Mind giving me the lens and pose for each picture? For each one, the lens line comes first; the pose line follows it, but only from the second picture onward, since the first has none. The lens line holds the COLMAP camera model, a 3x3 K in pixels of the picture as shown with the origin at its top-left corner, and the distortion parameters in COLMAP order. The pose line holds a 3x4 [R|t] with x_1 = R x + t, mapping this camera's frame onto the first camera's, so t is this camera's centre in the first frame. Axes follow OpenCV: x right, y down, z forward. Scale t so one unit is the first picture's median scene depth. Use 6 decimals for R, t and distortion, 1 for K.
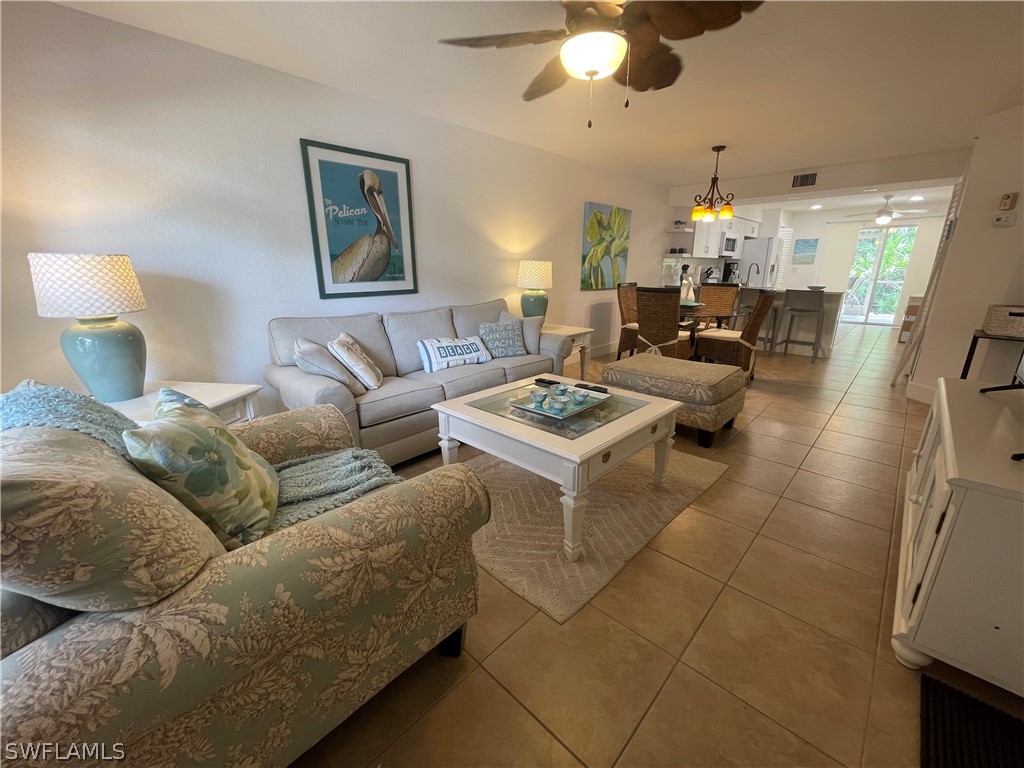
lens RADIAL K [[413.0, 0, 506.2], [0, 413.0, 385.1], [0, 0, 1]] dist [-0.006027, 0.002693]
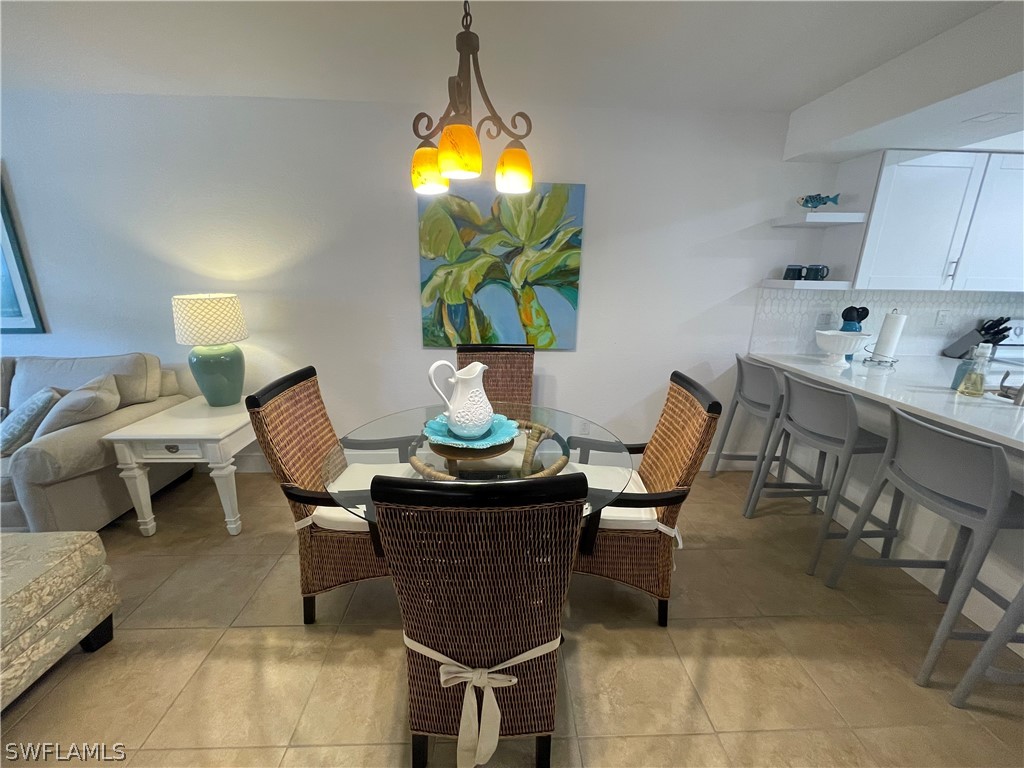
lens RADIAL K [[413.0, 0, 508.8], [0, 413.0, 387.1], [0, 0, 1]] dist [-0.006027, 0.002693]
pose [[0.724893, 0.198951, -0.659507, 0.585482], [-0.205826, 0.976205, 0.068256, -0.223381], [0.657393, 0.086265, 0.748594, 0.632007]]
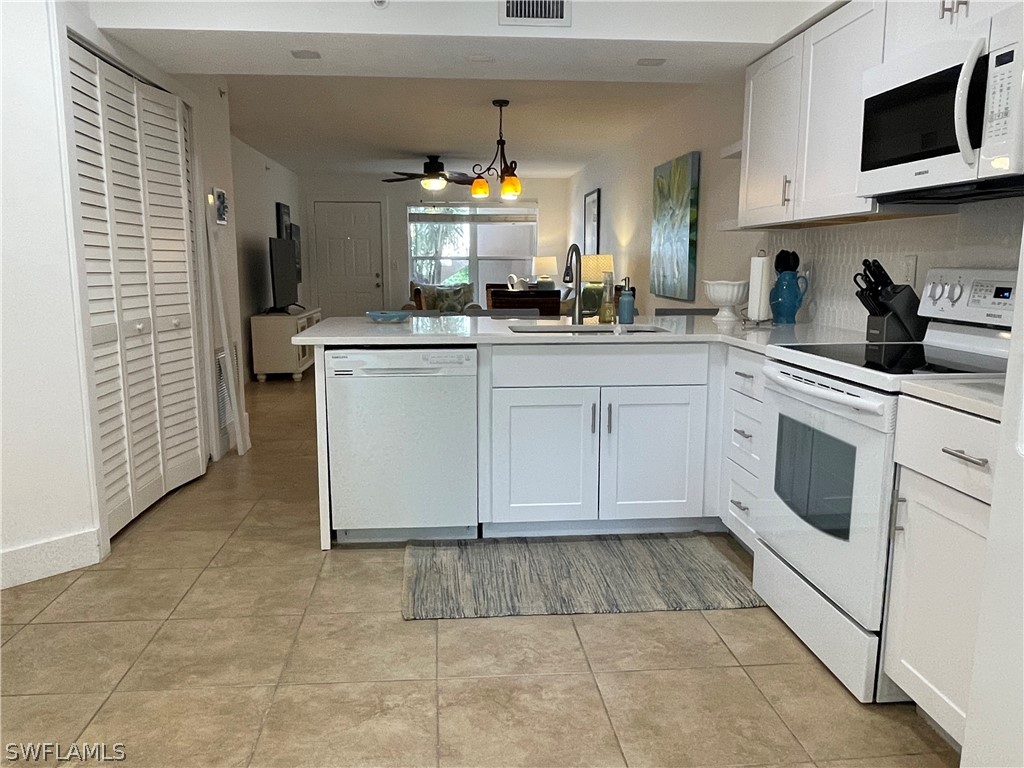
lens RADIAL K [[776.2, 0, 505.9], [0, 776.2, 391.9], [0, 0, 1]] dist [0.012990, -0.018021]
pose [[-0.656380, 0.123698, -0.744220, 1.209183], [-0.209775, 0.917640, 0.337537, -0.429115], [0.724679, 0.377671, -0.576372, 1.504777]]
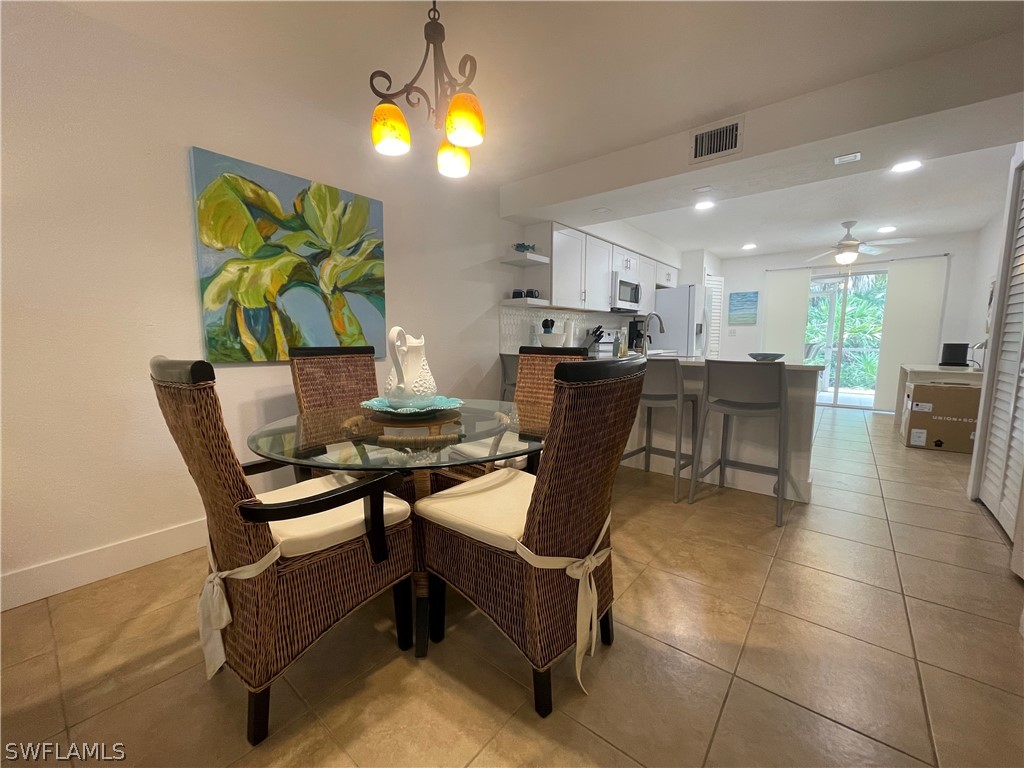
lens RADIAL K [[413.0, 0, 507.4], [0, 413.0, 386.9], [0, 0, 1]] dist [-0.006027, 0.002693]
pose [[0.996767, -0.009738, 0.079759, 0.410881], [0.022508, 0.986729, -0.160806, -0.129681], [-0.077135, 0.162081, 0.983758, 0.551665]]
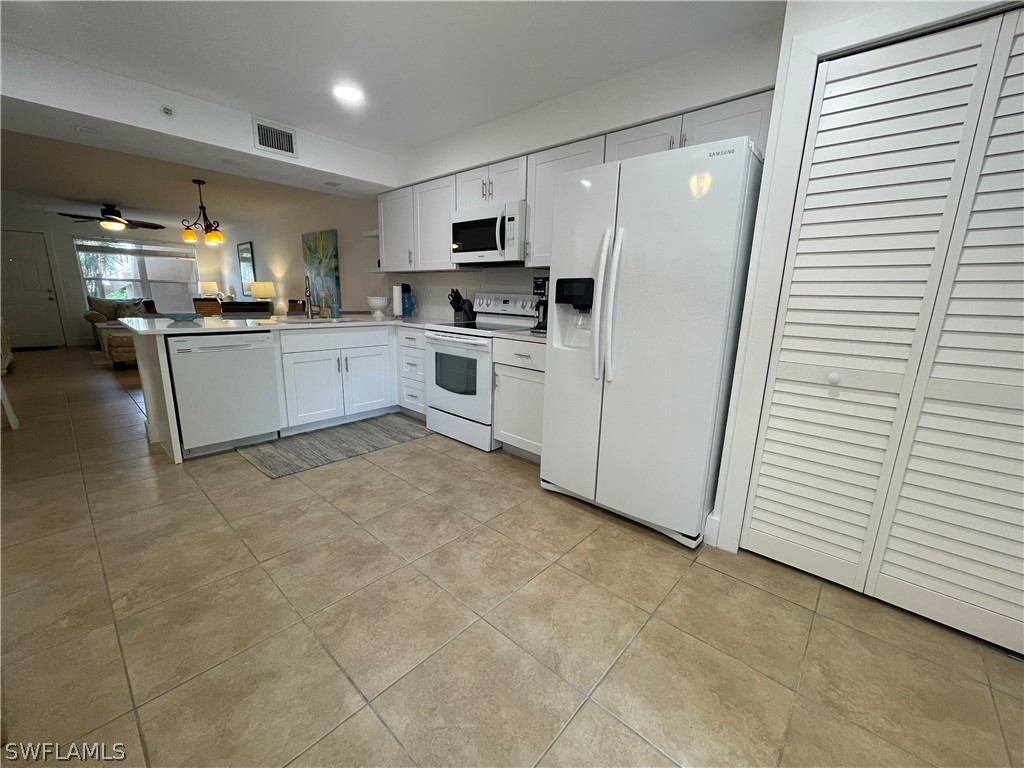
lens RADIAL K [[413.0, 0, 509.5], [0, 413.0, 385.2], [0, 0, 1]] dist [-0.006027, 0.002693]
pose [[0.031859, 0.215816, -0.975914, 1.353186], [-0.301701, 0.932941, 0.196464, -0.399451], [0.952870, 0.288175, 0.094834, 1.419483]]
